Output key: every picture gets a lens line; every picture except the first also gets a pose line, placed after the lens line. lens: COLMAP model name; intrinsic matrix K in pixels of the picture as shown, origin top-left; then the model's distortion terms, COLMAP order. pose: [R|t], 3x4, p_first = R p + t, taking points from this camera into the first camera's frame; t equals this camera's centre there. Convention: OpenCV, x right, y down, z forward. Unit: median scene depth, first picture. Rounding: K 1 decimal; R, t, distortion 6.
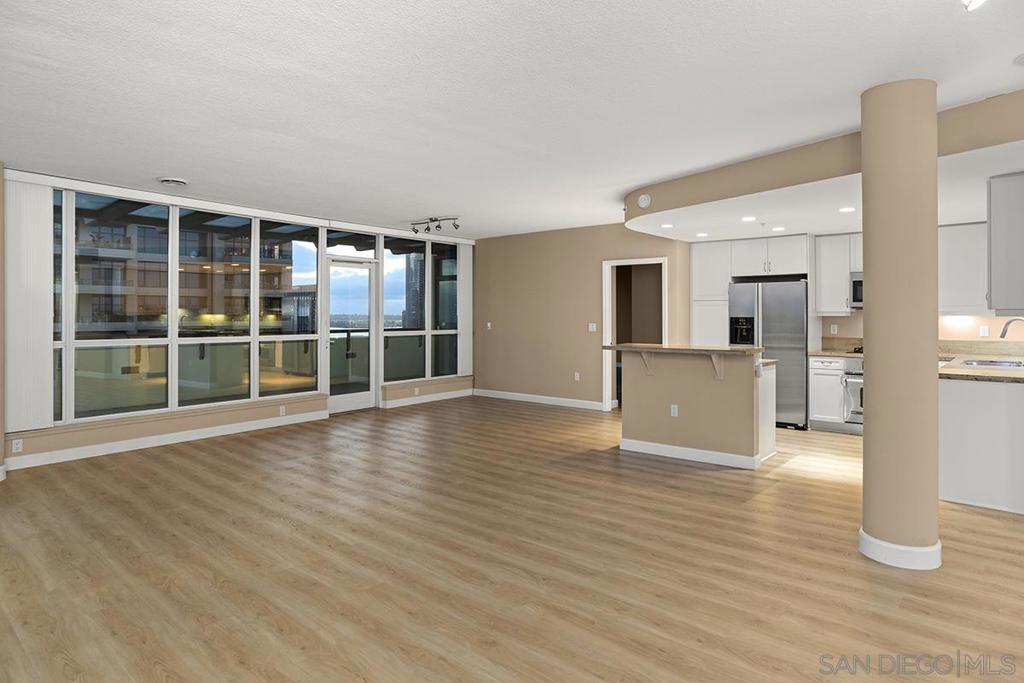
lens RADIAL K [[598.5, 0, 519.7], [0, 598.5, 346.4], [0, 0, 1]] dist [-0.053023, 0.041935]
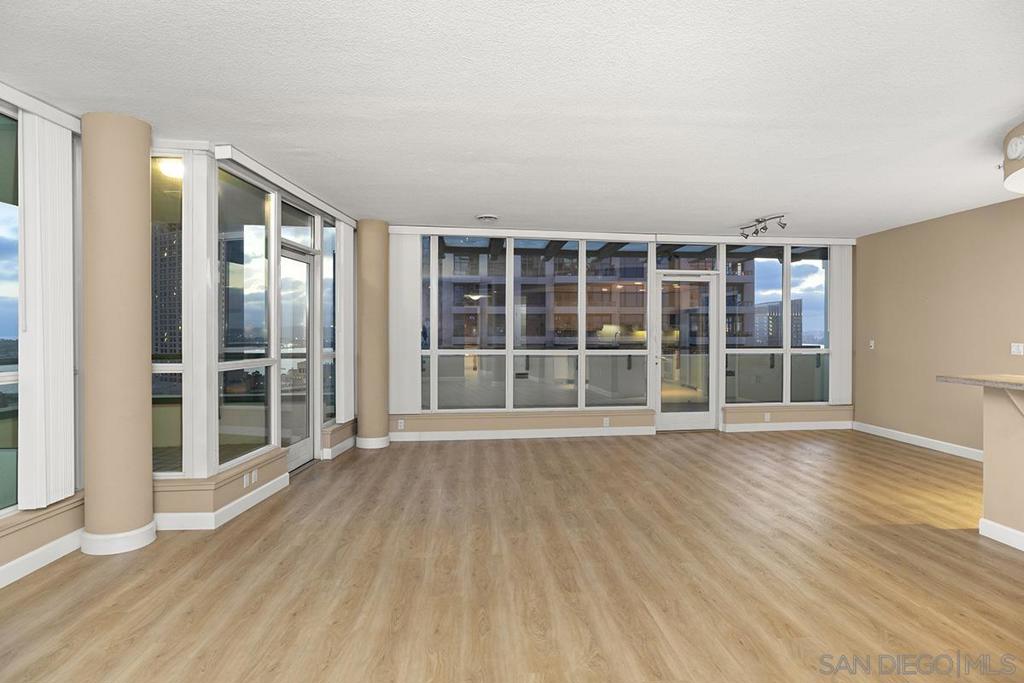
lens RADIAL K [[583.4, 0, 508.0], [0, 583.4, 365.7], [0, 0, 1]] dist [-0.054947, 0.048424]
pose [[0.697634, 0.040516, -0.715308, 0.207206], [-0.037580, 0.999095, 0.019939, -0.004435], [0.715468, 0.012971, 0.698525, 0.152443]]
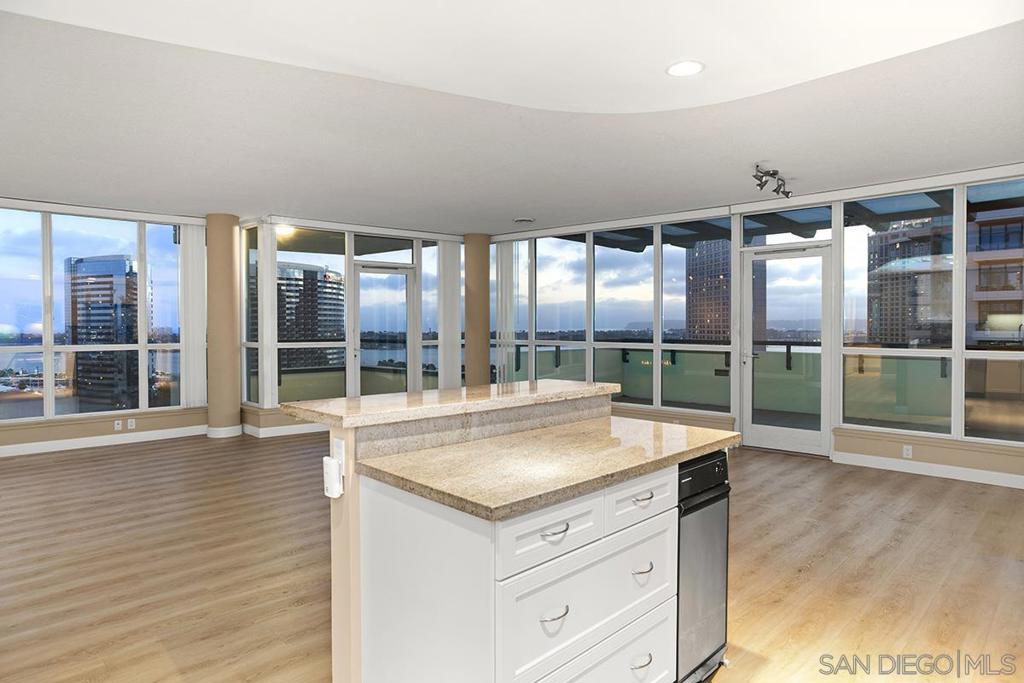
lens RADIAL K [[582.5, 0, 511.1], [0, 582.5, 349.0], [0, 0, 1]] dist [-0.053948, 0.040847]
pose [[-0.092742, 0.039046, -0.994924, 0.520719], [-0.050863, 0.997740, 0.043898, -0.037079], [0.994390, 0.054676, -0.090546, 0.800226]]
